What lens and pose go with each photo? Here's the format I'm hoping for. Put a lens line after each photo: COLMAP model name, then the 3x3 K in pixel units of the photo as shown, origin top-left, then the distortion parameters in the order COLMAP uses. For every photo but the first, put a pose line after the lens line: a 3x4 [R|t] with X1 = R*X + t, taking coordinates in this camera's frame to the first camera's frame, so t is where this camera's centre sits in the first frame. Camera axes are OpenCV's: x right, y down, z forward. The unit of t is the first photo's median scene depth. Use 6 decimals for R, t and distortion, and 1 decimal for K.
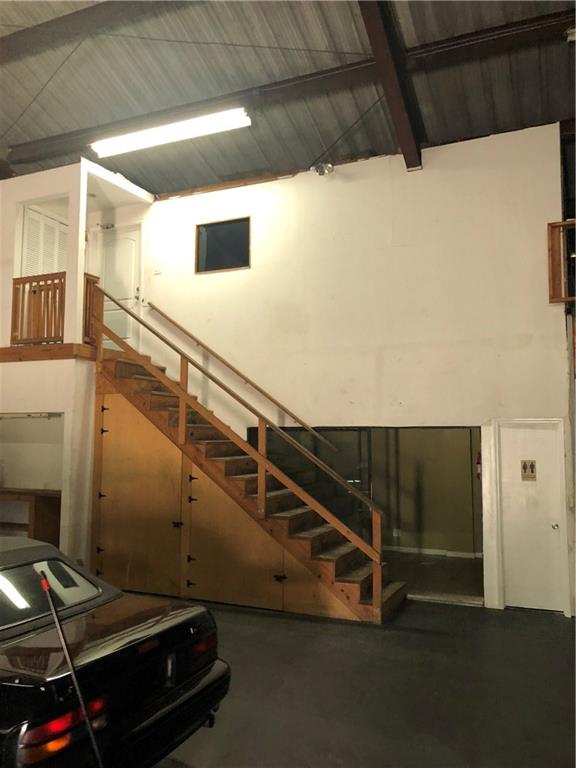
lens RADIAL K [[628.2, 0, 282.5], [0, 628.2, 378.7], [0, 0, 1]] dist [0.038304, -0.042509]
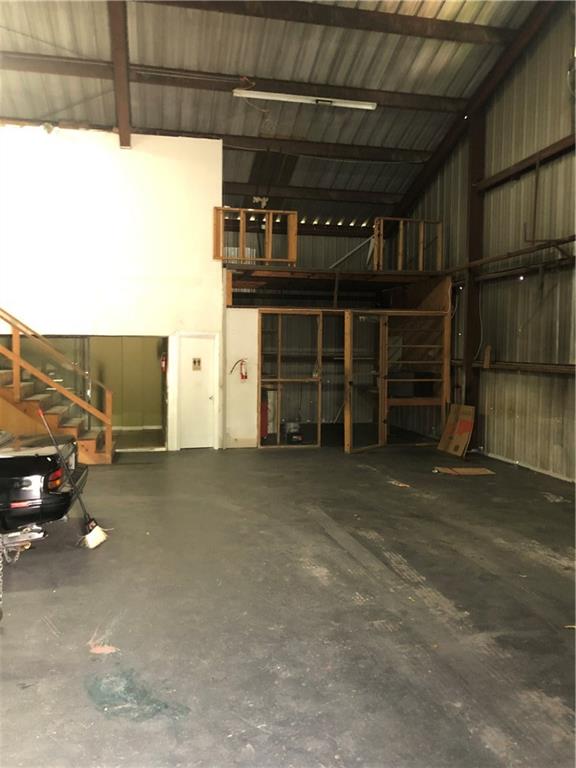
lens RADIAL K [[628.2, 0, 293.7], [0, 628.2, 382.4], [0, 0, 1]] dist [0.038304, -0.042509]
pose [[0.809106, -0.028898, 0.586951, -0.323818], [-0.059349, 0.989665, 0.130538, -0.029114], [-0.584658, -0.140454, 0.799030, -0.391833]]
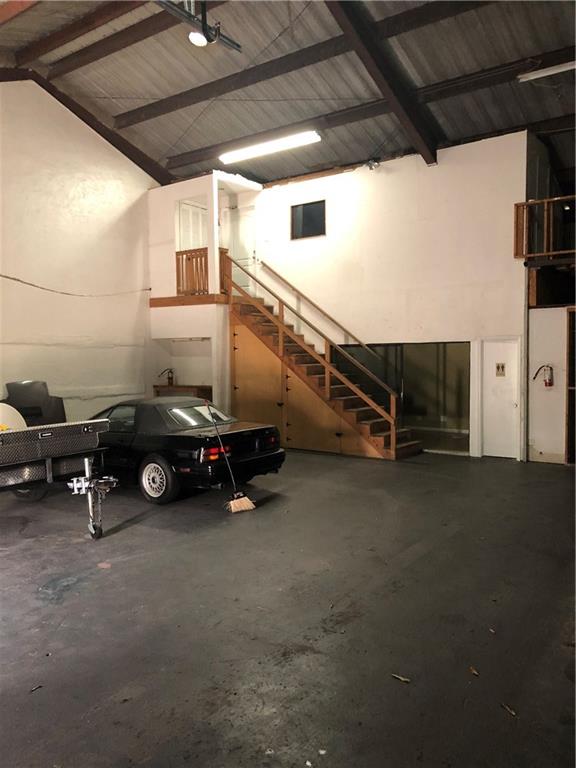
lens RADIAL K [[628.2, 0, 286.3], [0, 628.2, 389.4], [0, 0, 1]] dist [0.038304, -0.042509]
pose [[0.976390, -0.001317, -0.216010, 0.199991], [0.033777, 0.988612, 0.146647, -0.046979], [0.213357, -0.150481, 0.965316, -0.562570]]
